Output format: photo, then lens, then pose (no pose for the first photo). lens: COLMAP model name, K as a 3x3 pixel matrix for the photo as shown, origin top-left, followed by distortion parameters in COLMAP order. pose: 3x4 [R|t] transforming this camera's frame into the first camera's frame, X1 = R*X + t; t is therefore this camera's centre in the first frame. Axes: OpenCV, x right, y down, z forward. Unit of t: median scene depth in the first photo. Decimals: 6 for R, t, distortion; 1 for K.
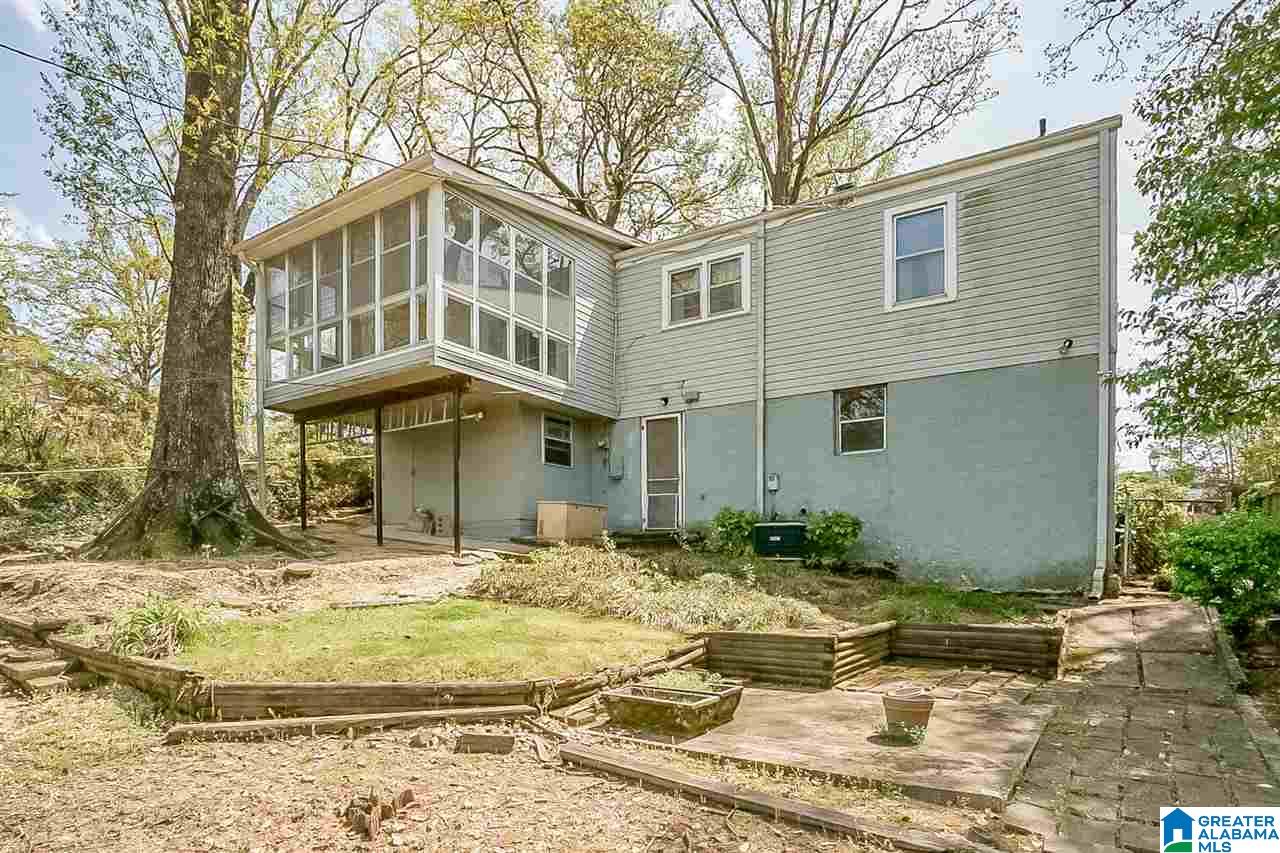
lens RADIAL K [[740.0, 0, 626.6], [0, 740.0, 601.9], [0, 0, 1]] dist [-0.008624, -0.001619]
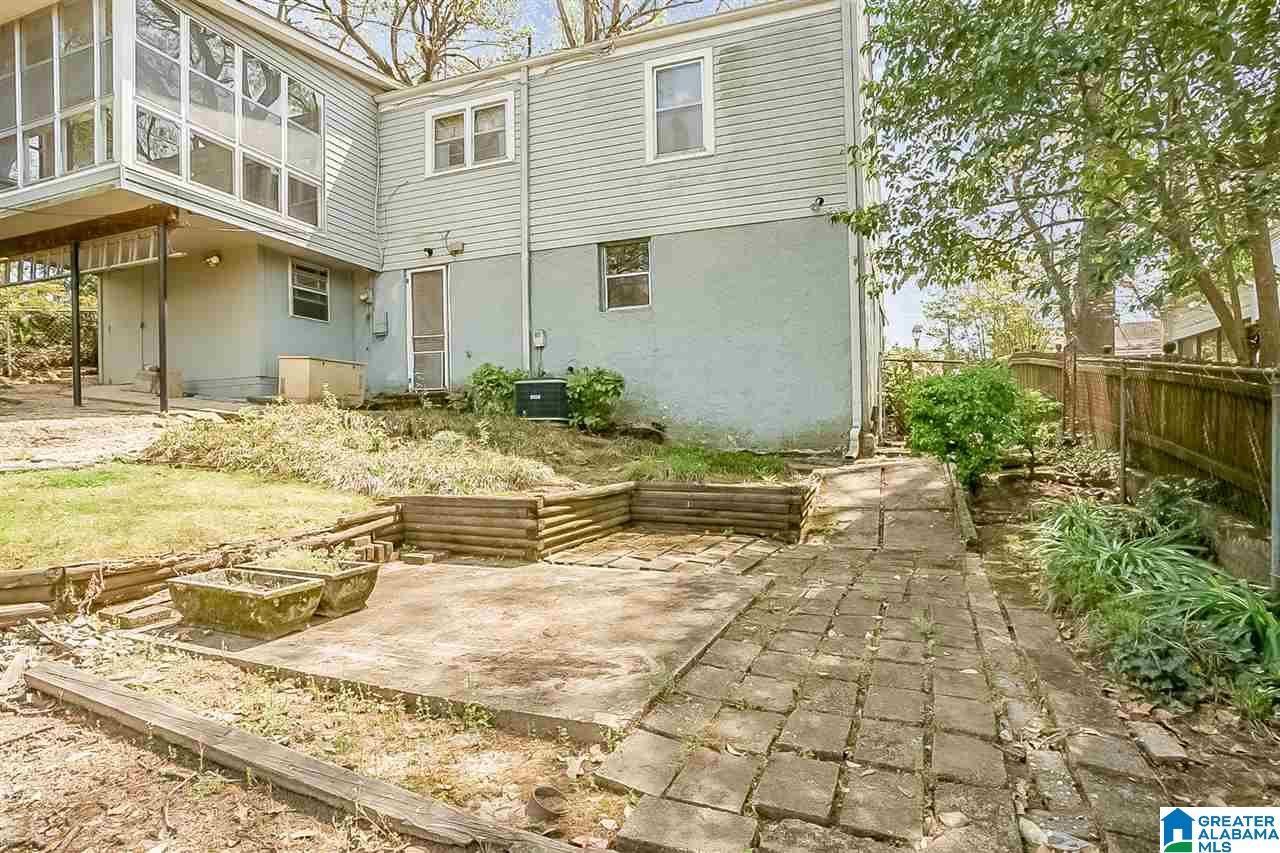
lens RADIAL K [[705.9, 0, 600.6], [0, 705.9, 454.6], [0, 0, 1]] dist [-0.047188, 0.032245]
pose [[0.984500, -0.007754, 0.175214, 0.130804], [0.012791, 0.999536, -0.027642, 0.012122], [-0.174918, 0.029454, 0.984142, 0.123121]]
